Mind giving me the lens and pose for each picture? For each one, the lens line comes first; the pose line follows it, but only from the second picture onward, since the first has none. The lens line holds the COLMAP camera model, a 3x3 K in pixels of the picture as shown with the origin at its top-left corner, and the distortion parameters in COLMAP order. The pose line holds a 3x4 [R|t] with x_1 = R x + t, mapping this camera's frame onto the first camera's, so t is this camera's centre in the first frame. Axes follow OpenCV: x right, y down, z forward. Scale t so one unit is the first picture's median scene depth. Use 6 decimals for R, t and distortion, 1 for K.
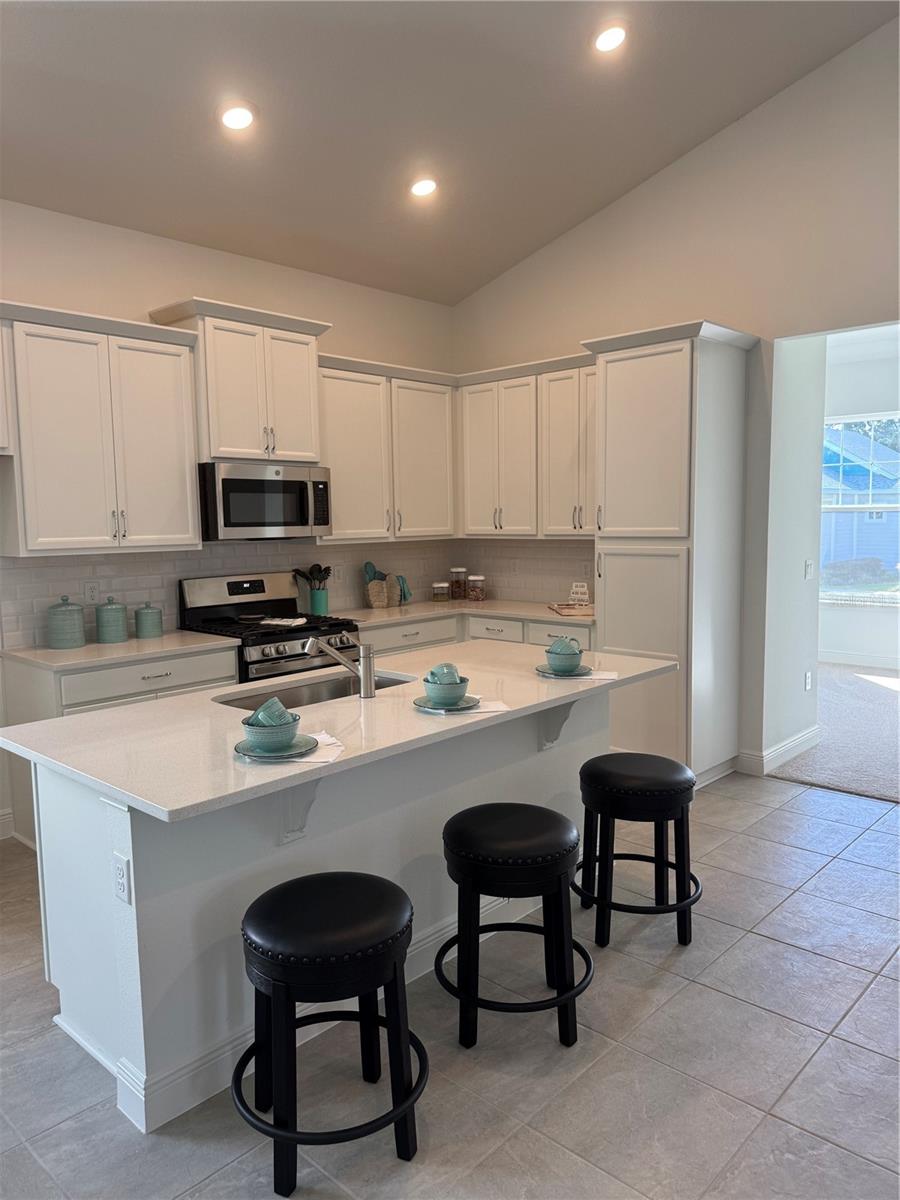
lens RADIAL K [[826.5, 0, 454.1], [0, 826.5, 604.3], [0, 0, 1]] dist [0.021561, -0.030751]
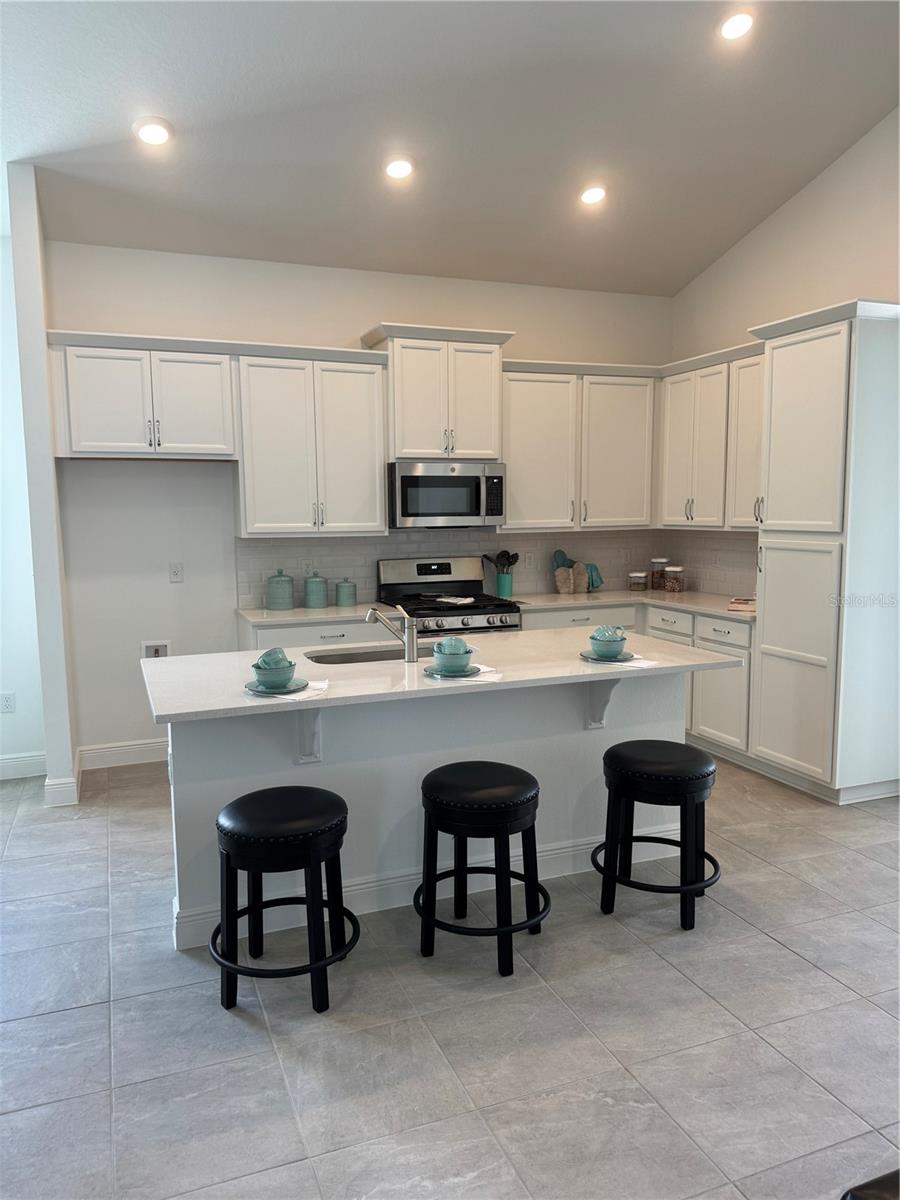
lens RADIAL K [[826.5, 0, 446.3], [0, 826.5, 602.1], [0, 0, 1]] dist [0.021561, -0.030751]
pose [[0.904029, 0.054551, -0.423975, 0.279548], [-0.049484, 0.998511, 0.022961, -0.001700], [0.424596, 0.000222, 0.905383, -0.036134]]
